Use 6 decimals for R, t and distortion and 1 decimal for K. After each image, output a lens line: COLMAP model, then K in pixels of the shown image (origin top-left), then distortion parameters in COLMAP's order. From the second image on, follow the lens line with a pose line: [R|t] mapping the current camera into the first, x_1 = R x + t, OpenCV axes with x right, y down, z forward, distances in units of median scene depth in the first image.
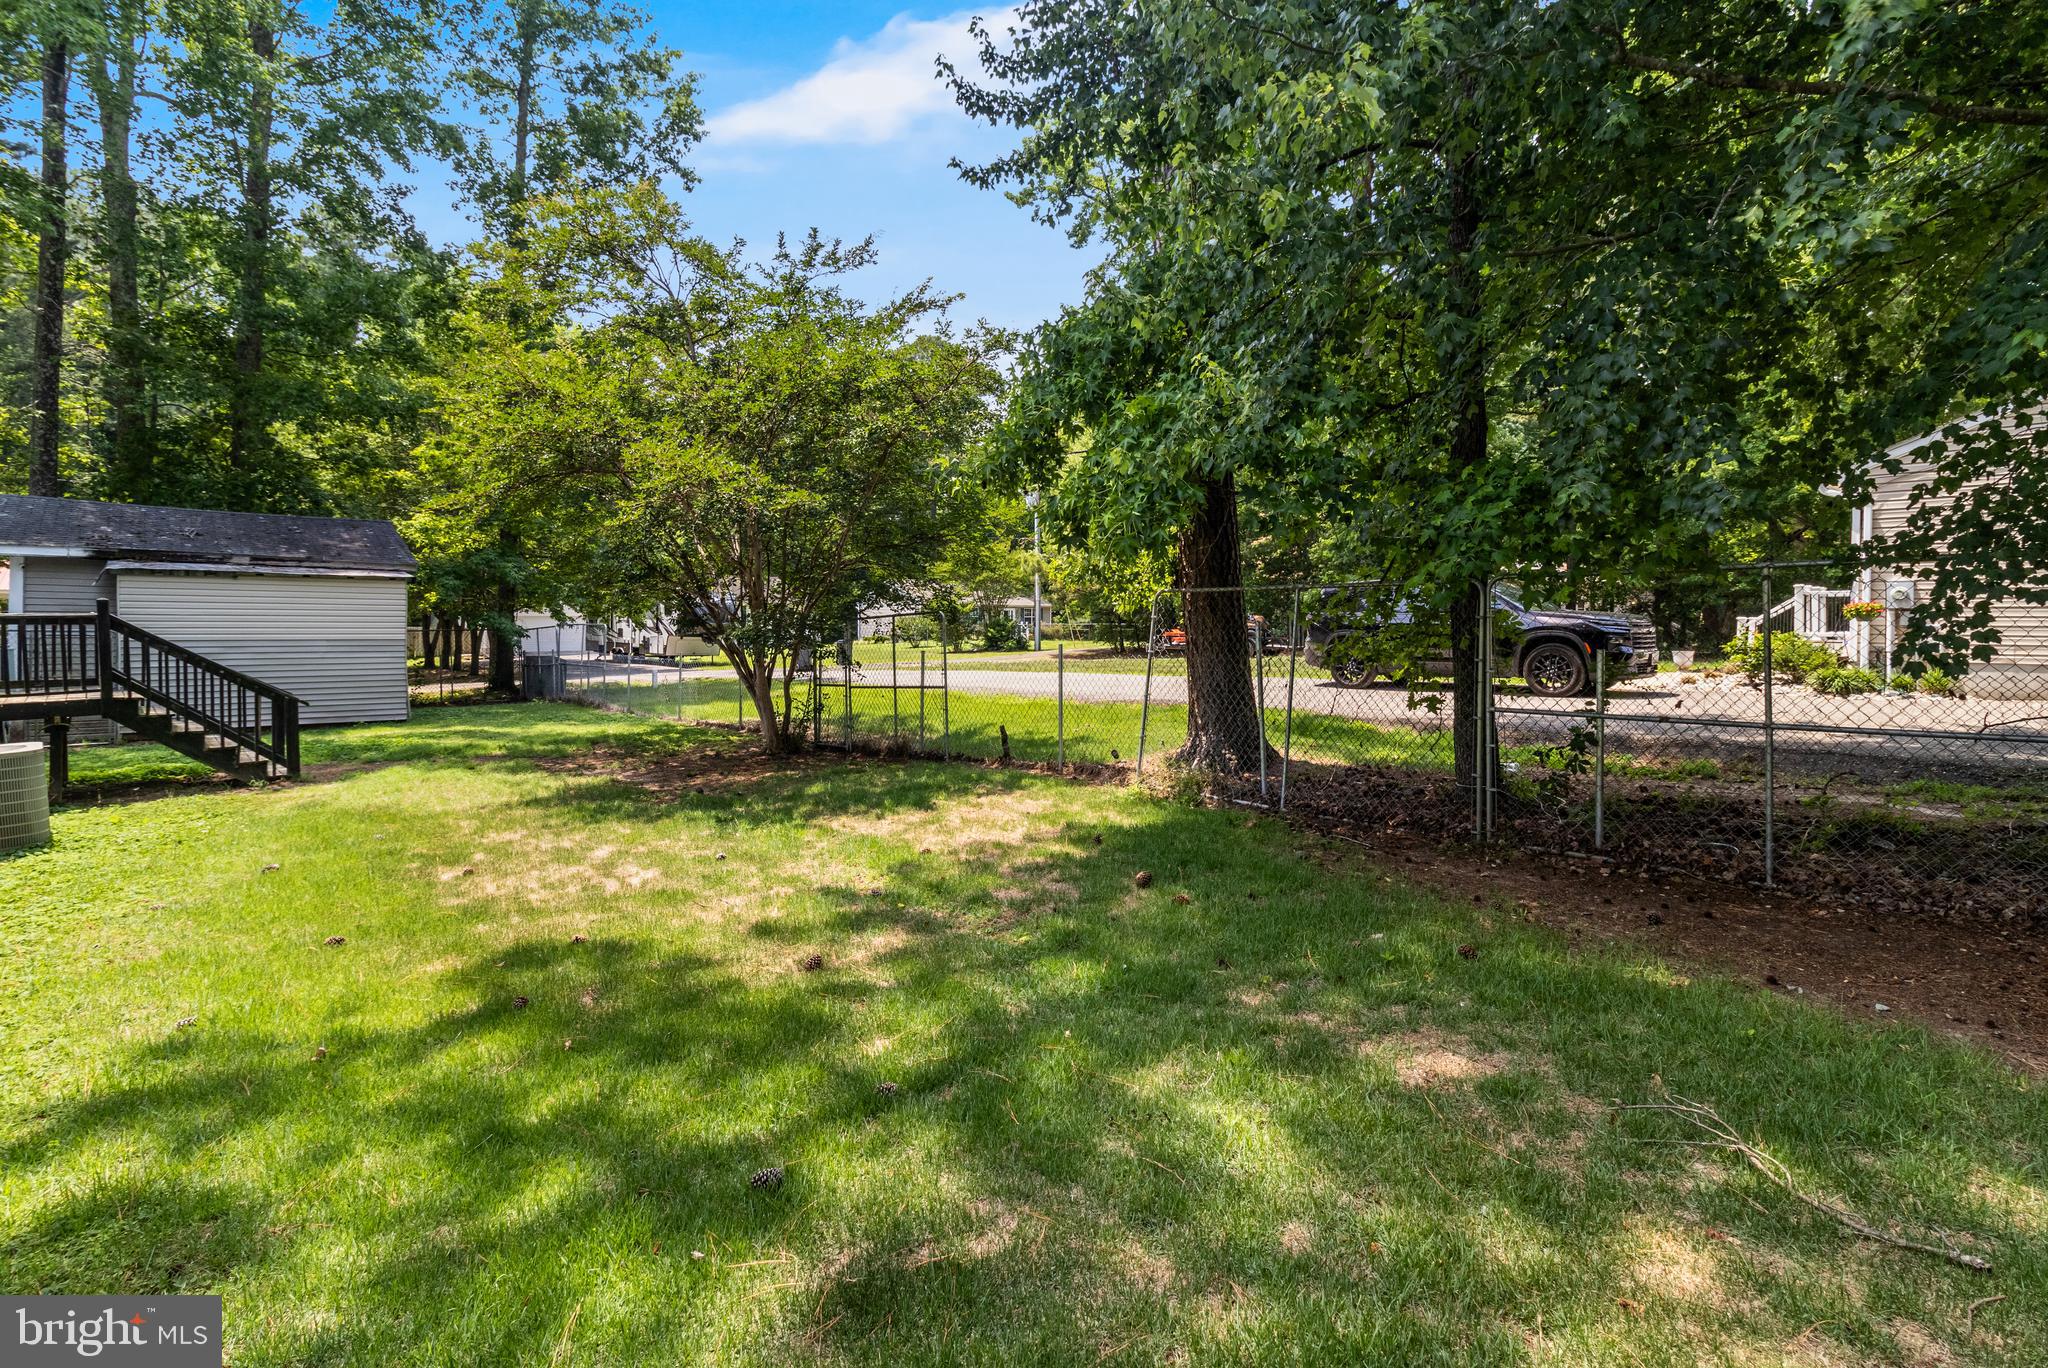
lens RADIAL K [[963.5, 0, 1034.1], [0, 963.5, 686.8], [0, 0, 1]] dist [0.003426, 0.000373]
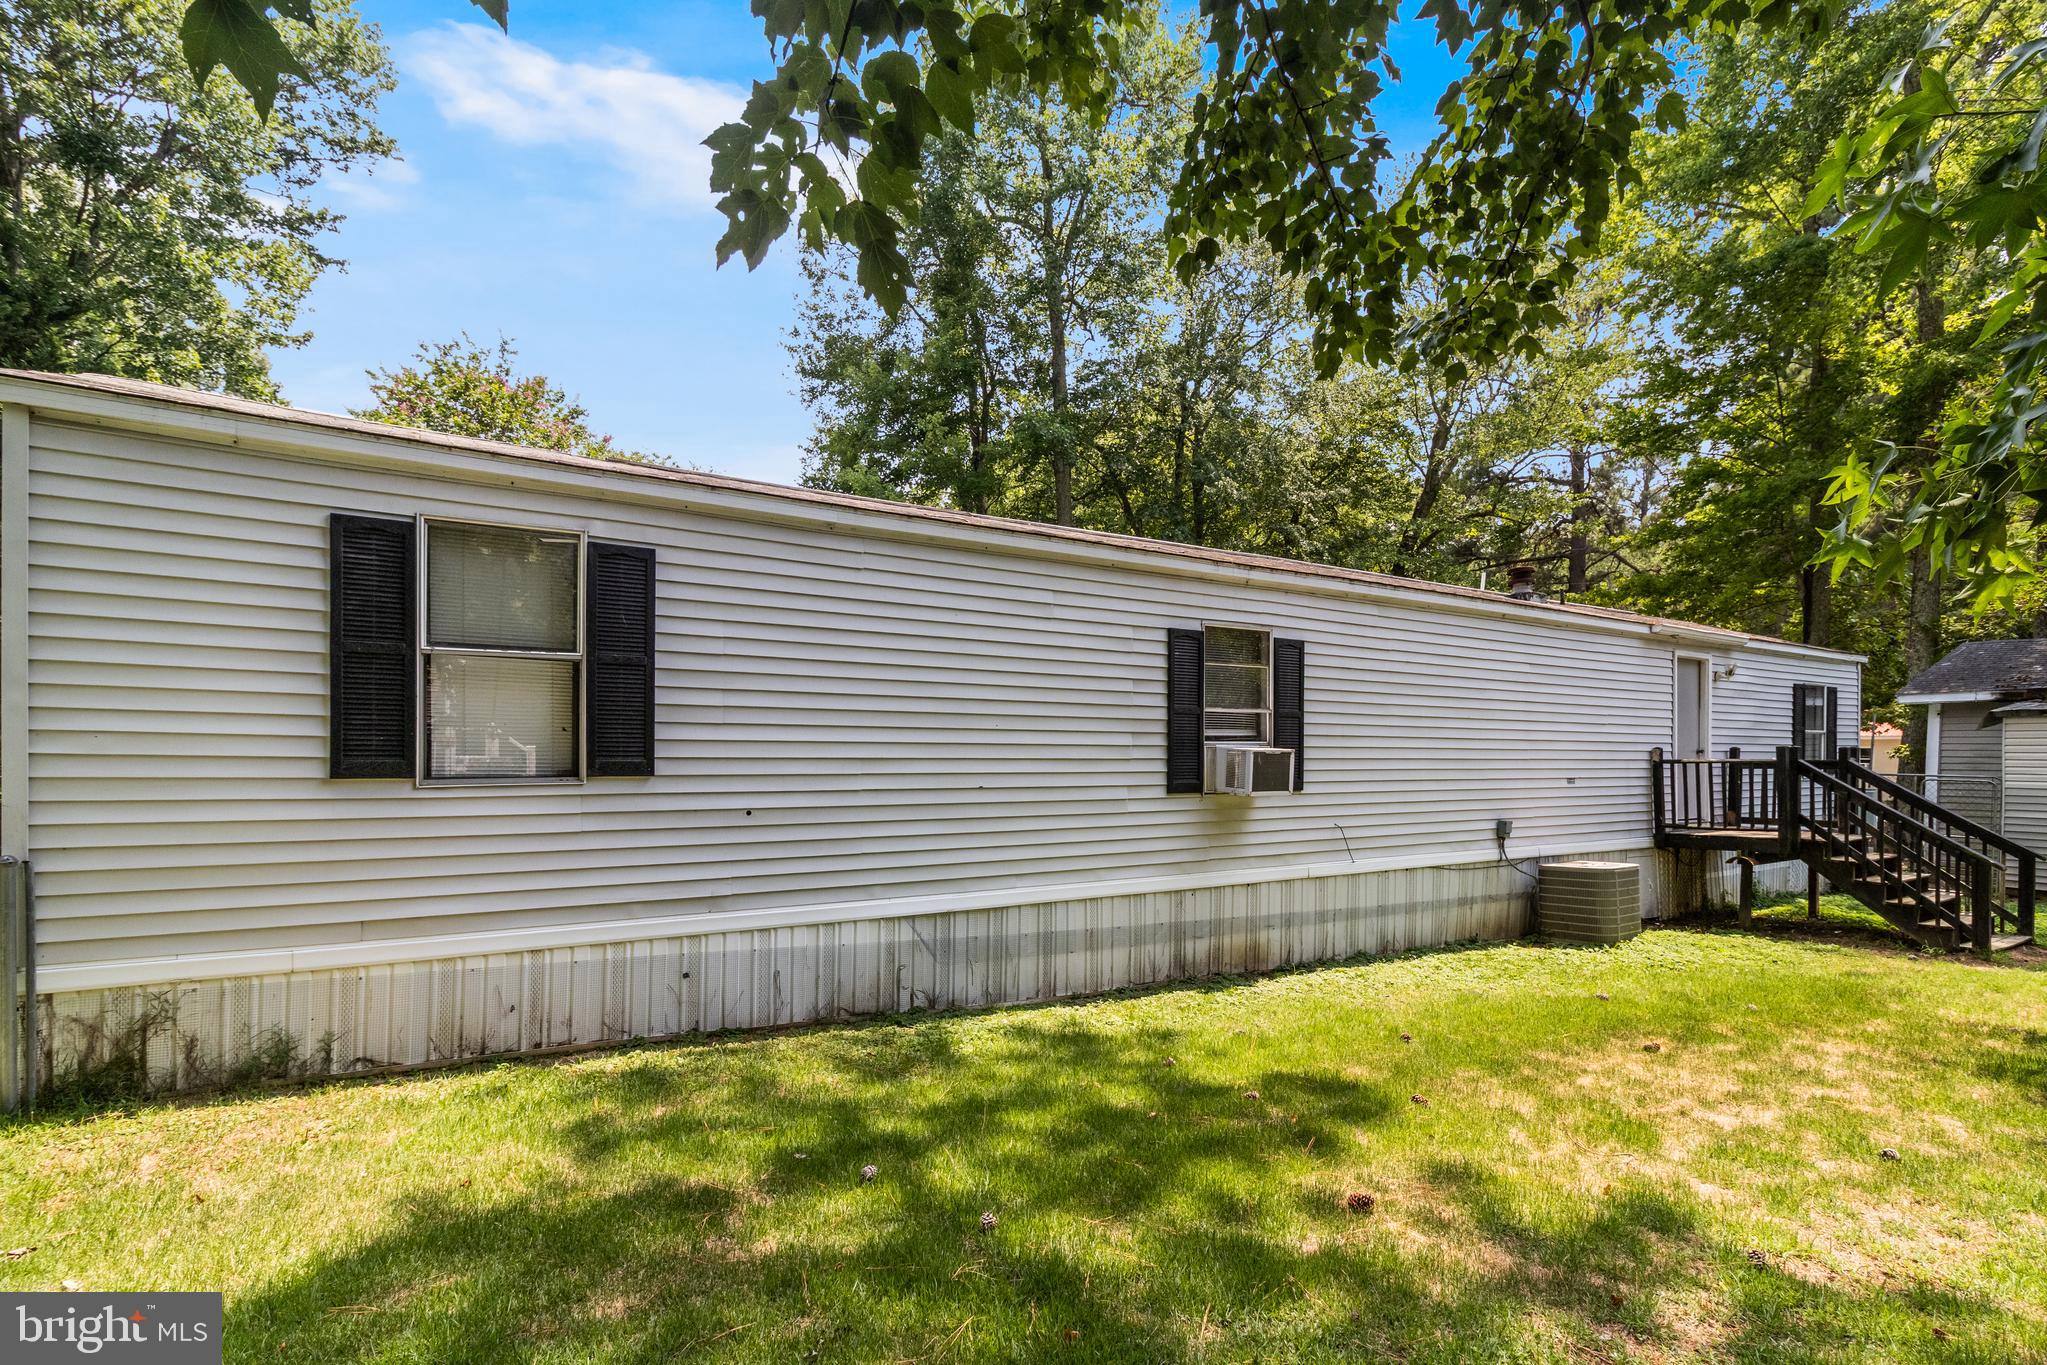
lens RADIAL K [[963.1, 0, 1000.4], [0, 963.1, 743.0], [0, 0, 1]] dist [0.003426, 0.000373]
pose [[-0.192931, -0.021691, -0.980973, 0.241388], [-0.069256, 0.997563, -0.008437, -0.023614], [0.978765, 0.066310, -0.193963, 0.347964]]
